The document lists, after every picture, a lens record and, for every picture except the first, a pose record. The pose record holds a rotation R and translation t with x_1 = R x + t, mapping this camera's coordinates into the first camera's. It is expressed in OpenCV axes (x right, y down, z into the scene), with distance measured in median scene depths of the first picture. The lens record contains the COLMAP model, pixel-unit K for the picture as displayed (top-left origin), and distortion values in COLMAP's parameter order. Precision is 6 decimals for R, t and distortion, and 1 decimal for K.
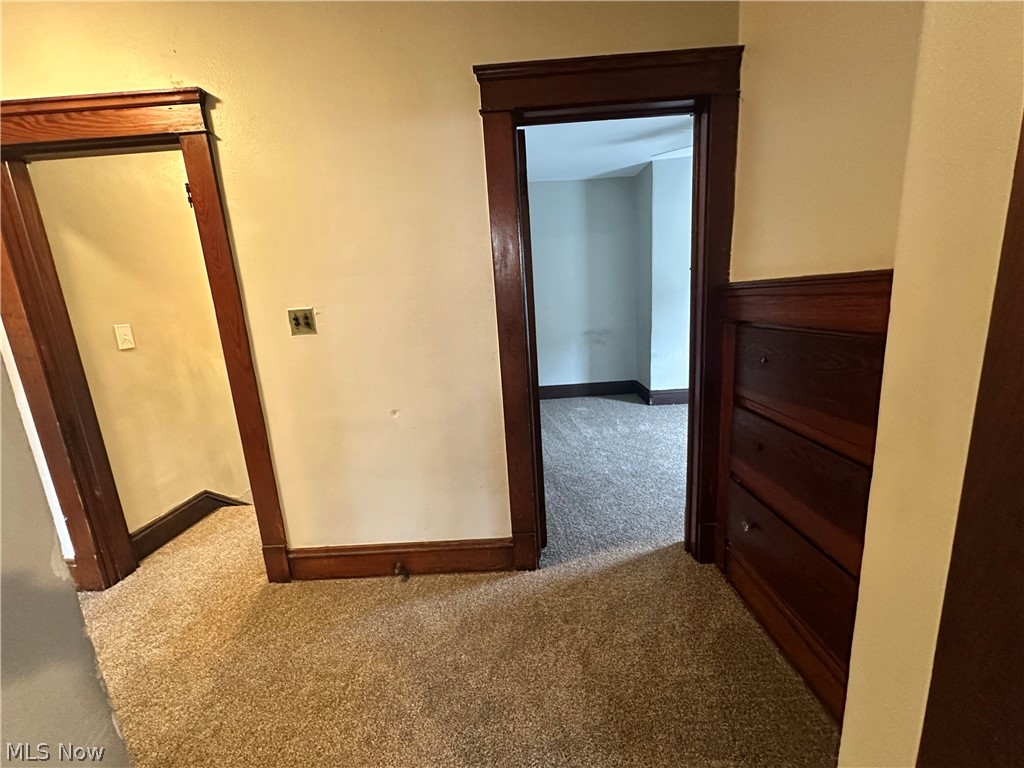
lens RADIAL K [[406.5, 0, 514.1], [0, 406.5, 383.6], [0, 0, 1]] dist [-0.005789, -0.000189]
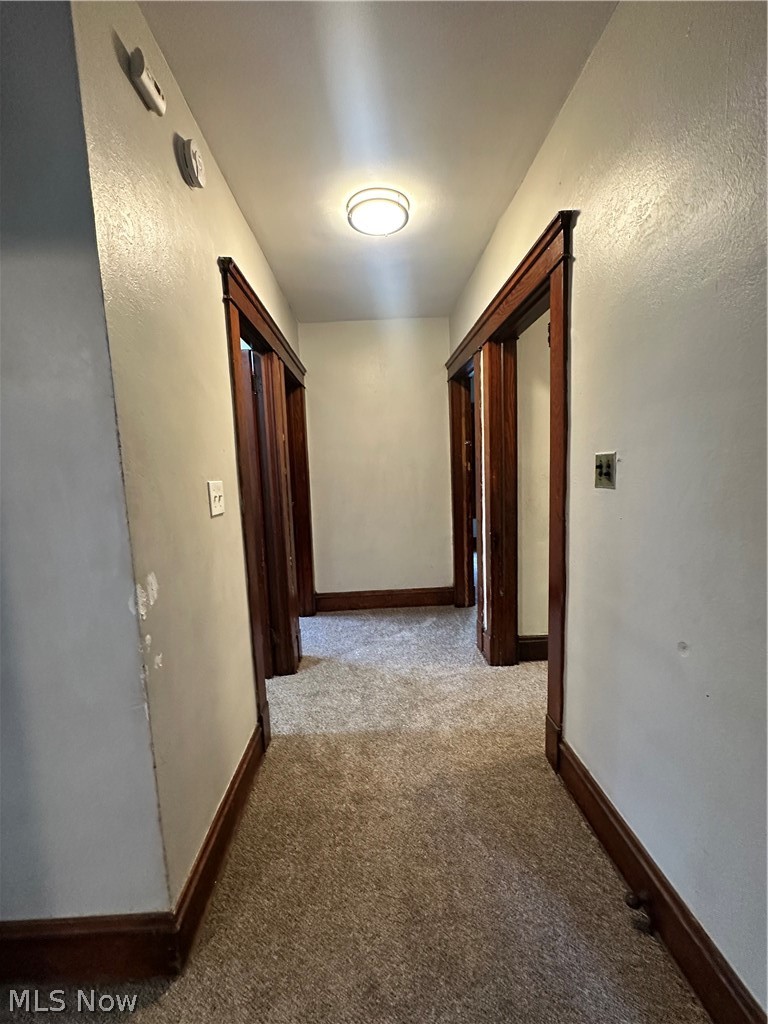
lens RADIAL K [[406.5, 0, 385.4], [0, 406.5, 515.4], [0, 0, 1]] dist [-0.005789, -0.000189]
pose [[0.053120, 0.171215, -0.983801, 0.190927], [-0.175490, 0.971460, 0.159591, -0.120529], [0.983047, 0.164170, 0.081651, 0.559023]]
